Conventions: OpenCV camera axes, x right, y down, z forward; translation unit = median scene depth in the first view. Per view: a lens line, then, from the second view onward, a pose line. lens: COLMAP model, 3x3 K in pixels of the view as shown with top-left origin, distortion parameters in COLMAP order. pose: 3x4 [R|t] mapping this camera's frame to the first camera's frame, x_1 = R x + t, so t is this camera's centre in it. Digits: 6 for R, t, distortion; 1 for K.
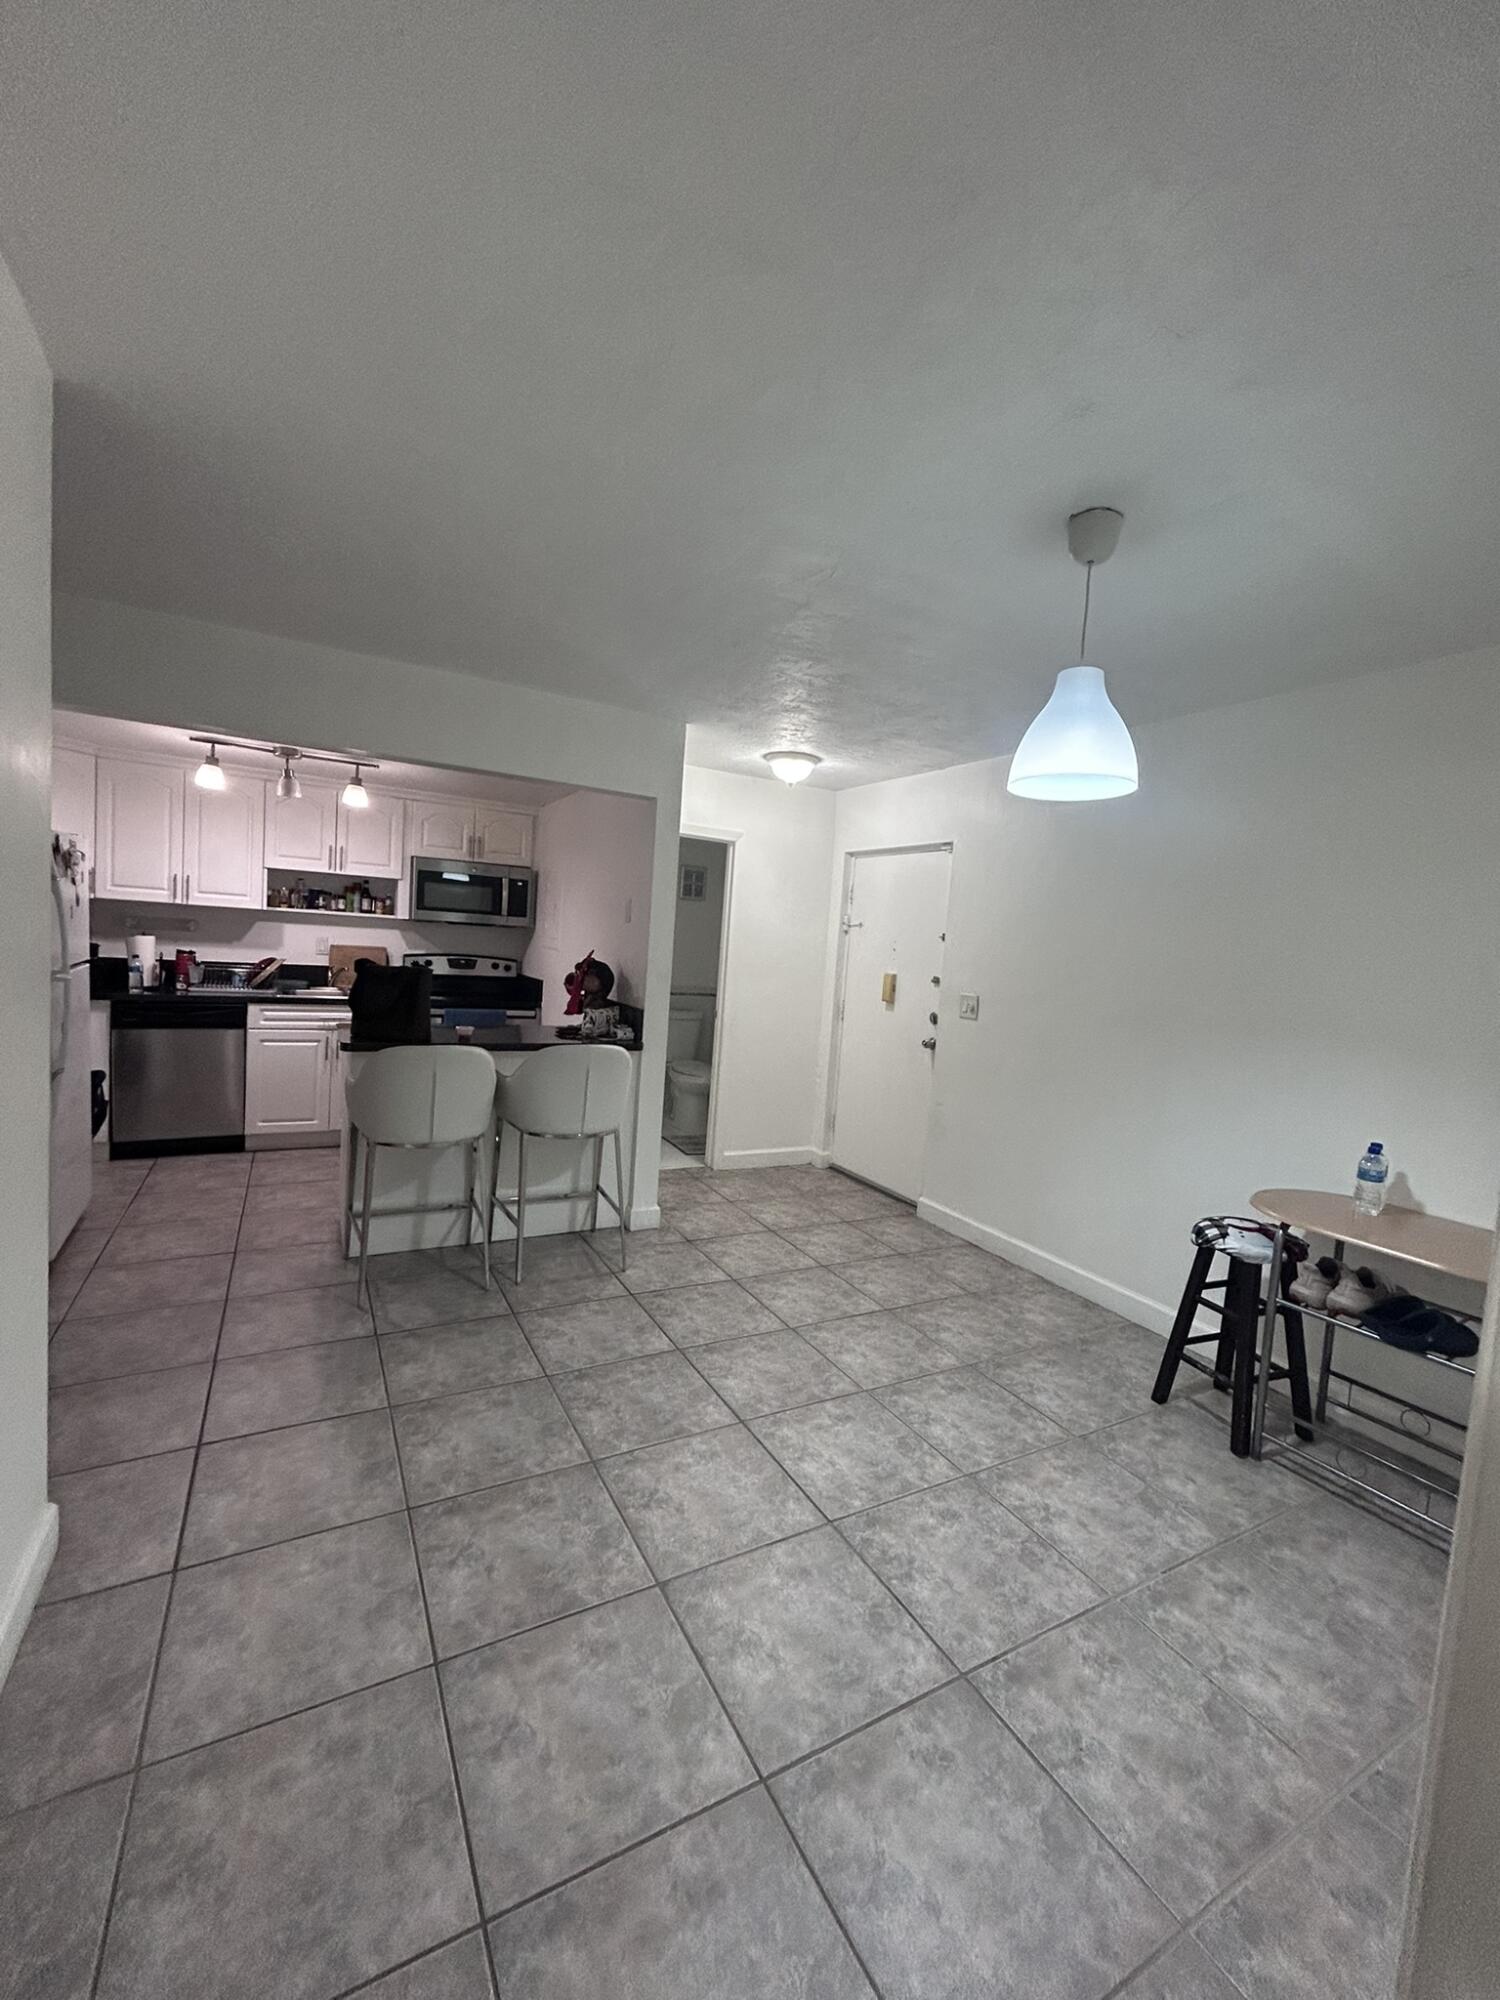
lens RADIAL K [[804.1, 0, 744.2], [0, 804.1, 1002.5], [0, 0, 1]] dist [0.004866, -0.001029]
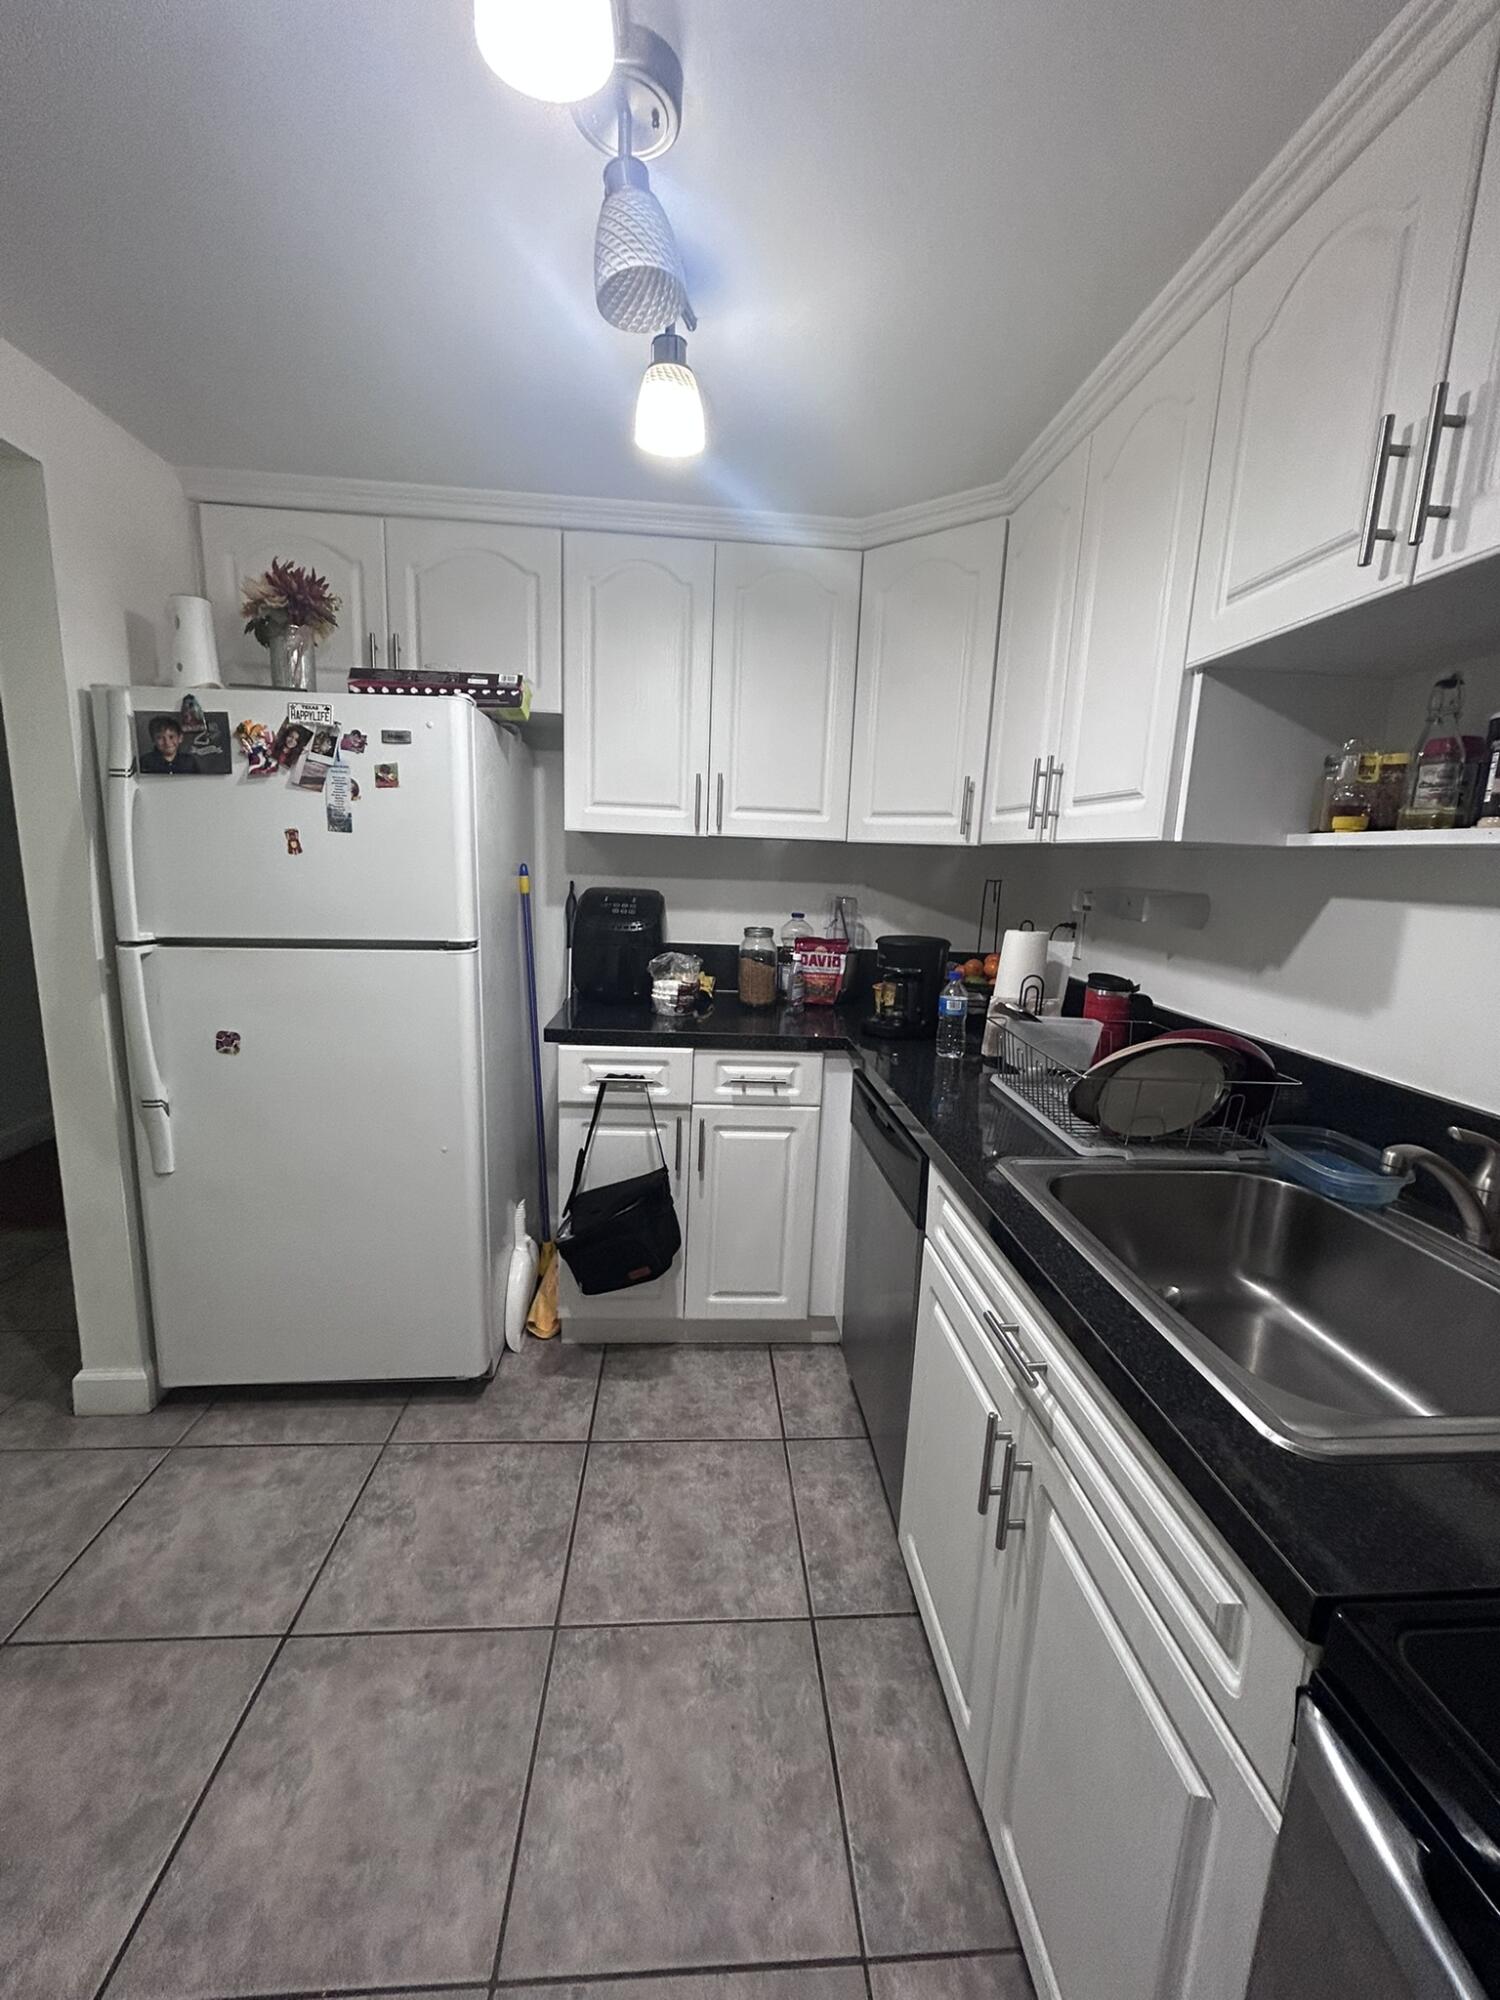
lens RADIAL K [[804.1, 0, 750.3], [0, 804.1, 1002.0], [0, 0, 1]] dist [0.004866, -0.001029]
pose [[-0.414078, 0.083409, -0.906412, -0.304014], [-0.134363, 0.979283, 0.151496, -0.085495], [0.900270, 0.184520, -0.394292, 0.989574]]
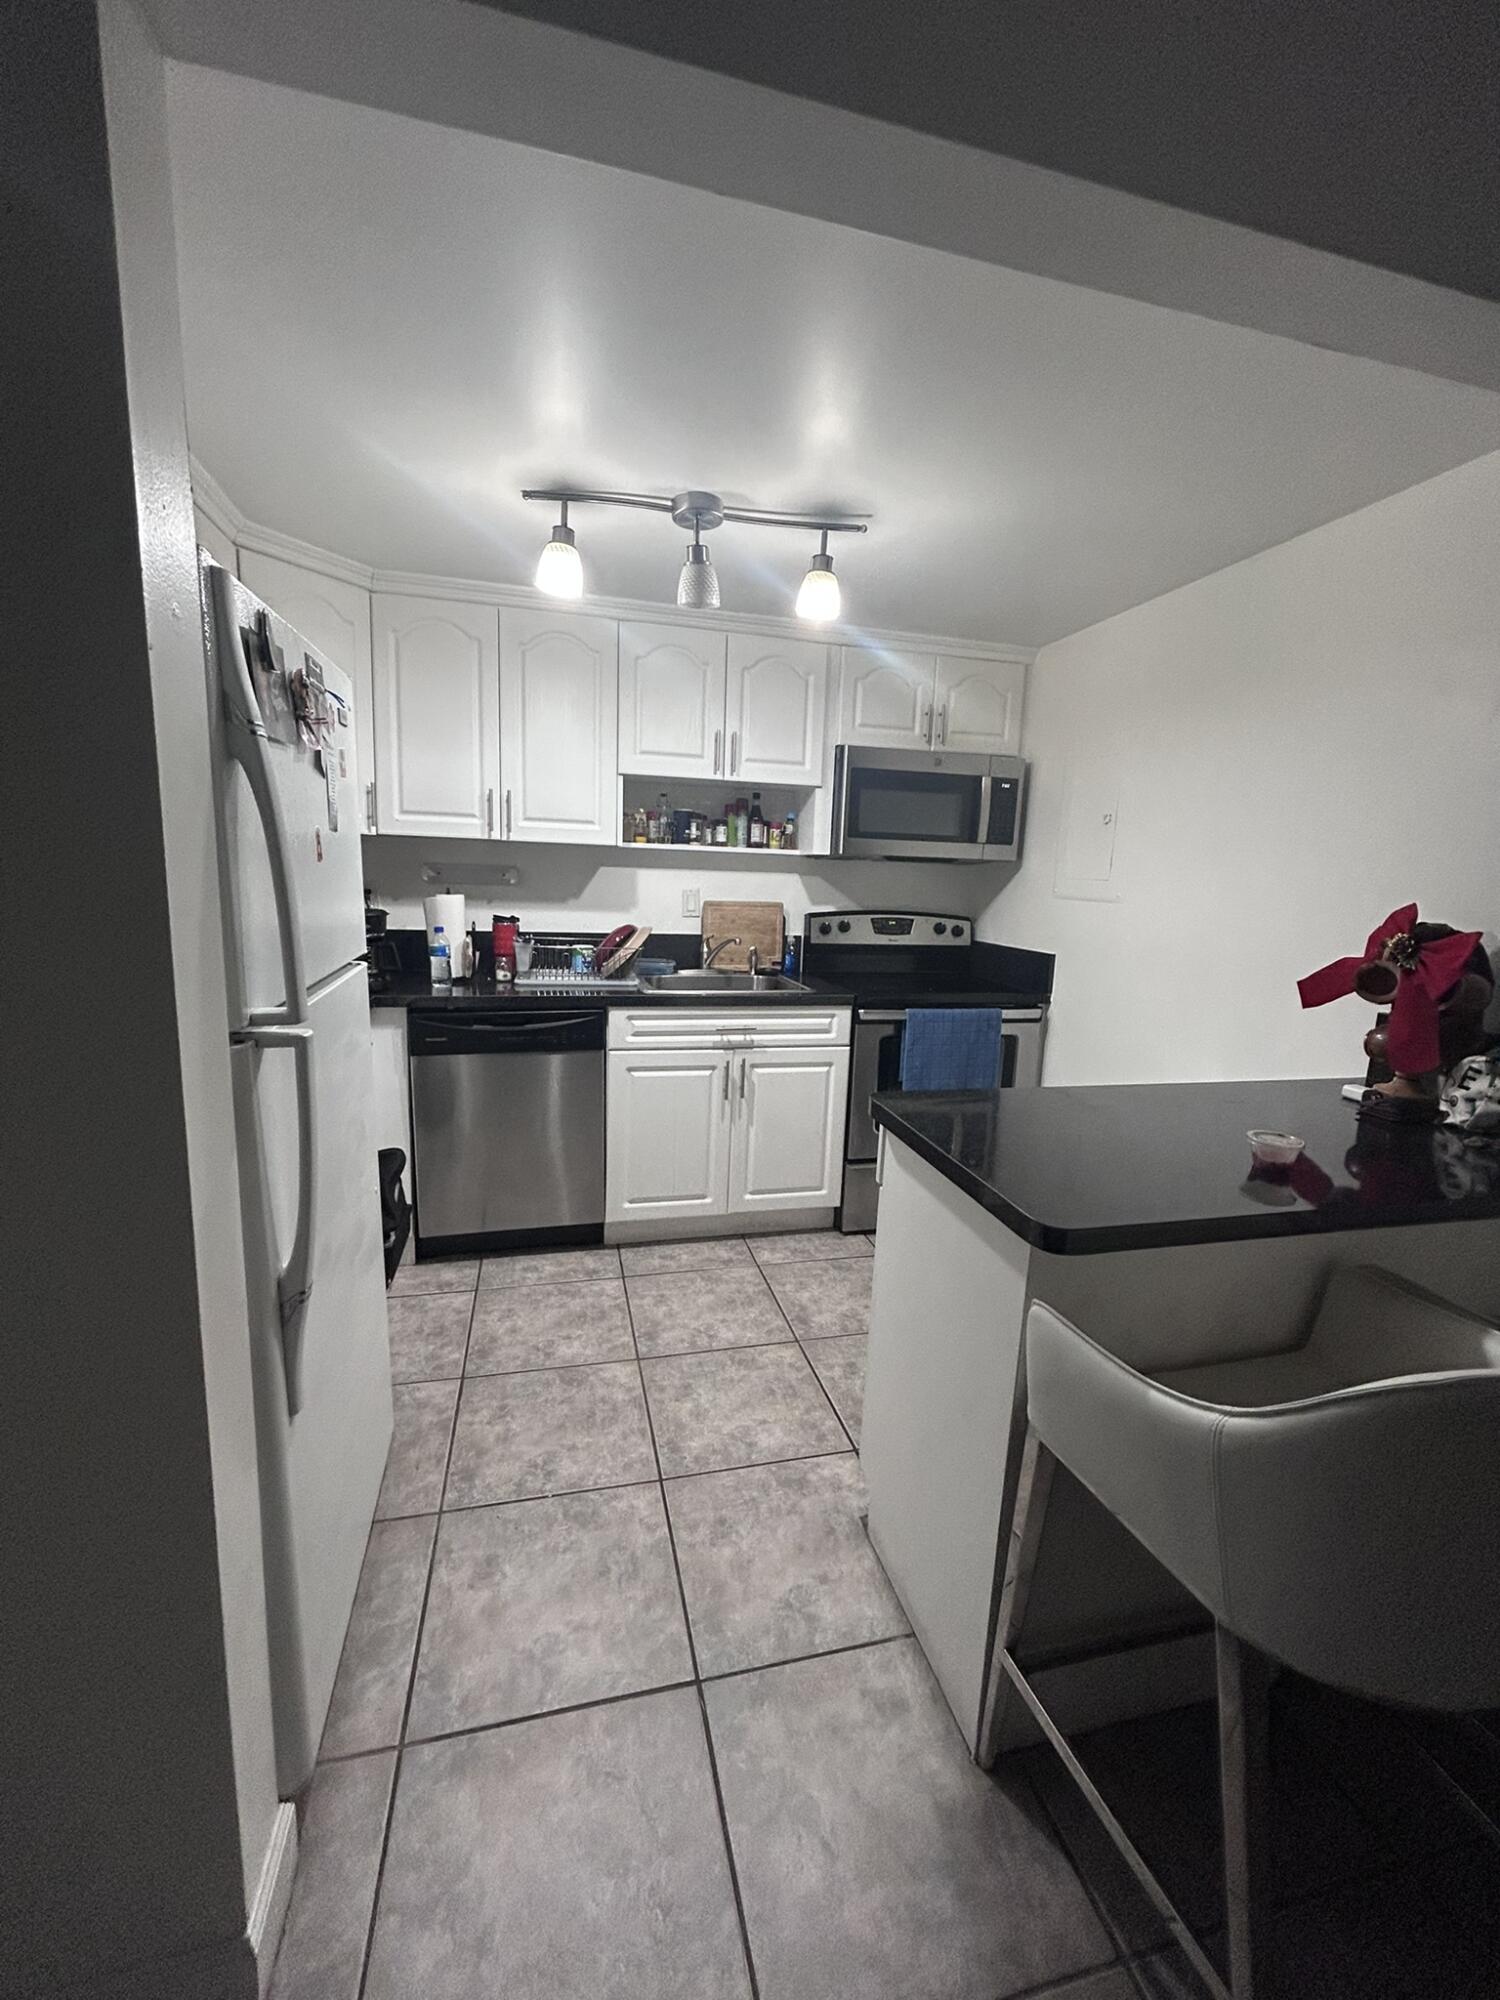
lens RADIAL K [[804.1, 0, 754.3], [0, 804.1, 1002.9], [0, 0, 1]] dist [0.004866, -0.001029]
pose [[0.967806, 0.011306, -0.251445, -0.346712], [0.007260, 0.997321, 0.072789, -0.041067], [0.251594, -0.072271, 0.965131, 0.439009]]
